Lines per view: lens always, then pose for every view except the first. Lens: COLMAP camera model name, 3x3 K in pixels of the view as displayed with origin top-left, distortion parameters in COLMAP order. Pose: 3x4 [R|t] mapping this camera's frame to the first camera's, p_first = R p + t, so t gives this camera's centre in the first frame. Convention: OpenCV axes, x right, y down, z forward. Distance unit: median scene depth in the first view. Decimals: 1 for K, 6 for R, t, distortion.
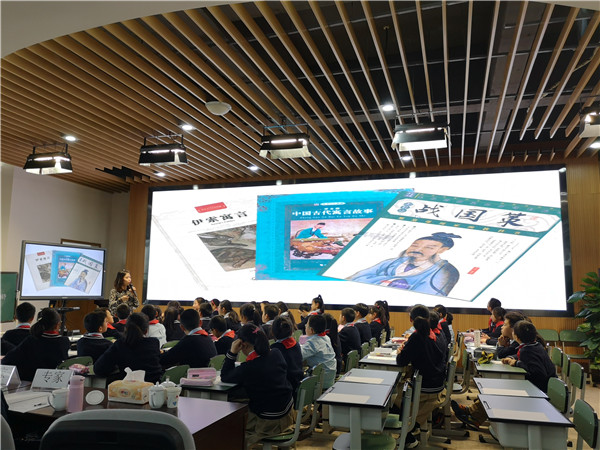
lens RADIAL K [[473.6, 0, 300.0], [0, 473.6, 225.0], [0, 0, 1]] dist [0.005648, -0.002489]
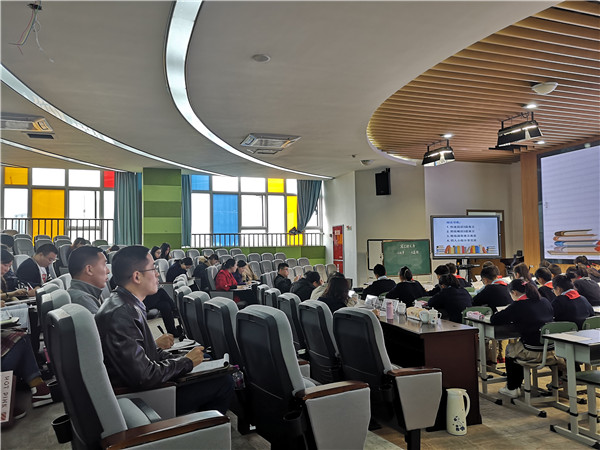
lens RADIAL K [[461.2, 0, 300.0], [0, 461.2, 225.0], [0, 0, 1]] dist [0.005469, 0.000713]
pose [[0.607130, -0.060806, -0.792273, 0.268077], [0.130048, 0.991227, 0.023582, -0.024312], [0.783888, -0.117351, 0.609712, -0.119897]]
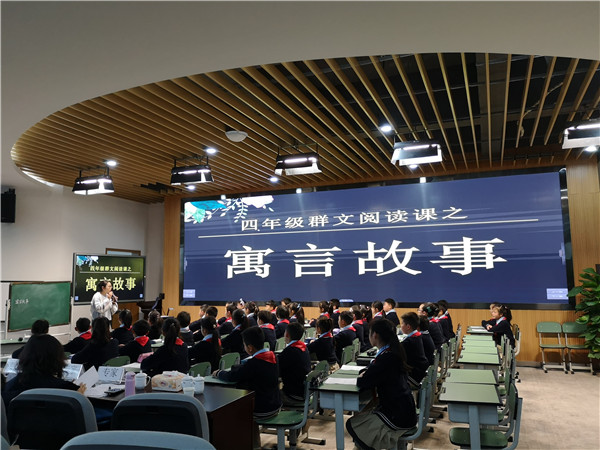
lens RADIAL K [[470.3, 0, 300.0], [0, 470.3, 225.0], [0, 0, 1]] dist [0.000086, 0.002279]
pose [[0.997083, -0.033110, -0.068764, 0.043333], [0.034037, 0.999344, 0.012352, -0.034337], [0.068310, -0.014657, 0.997557, -0.104100]]
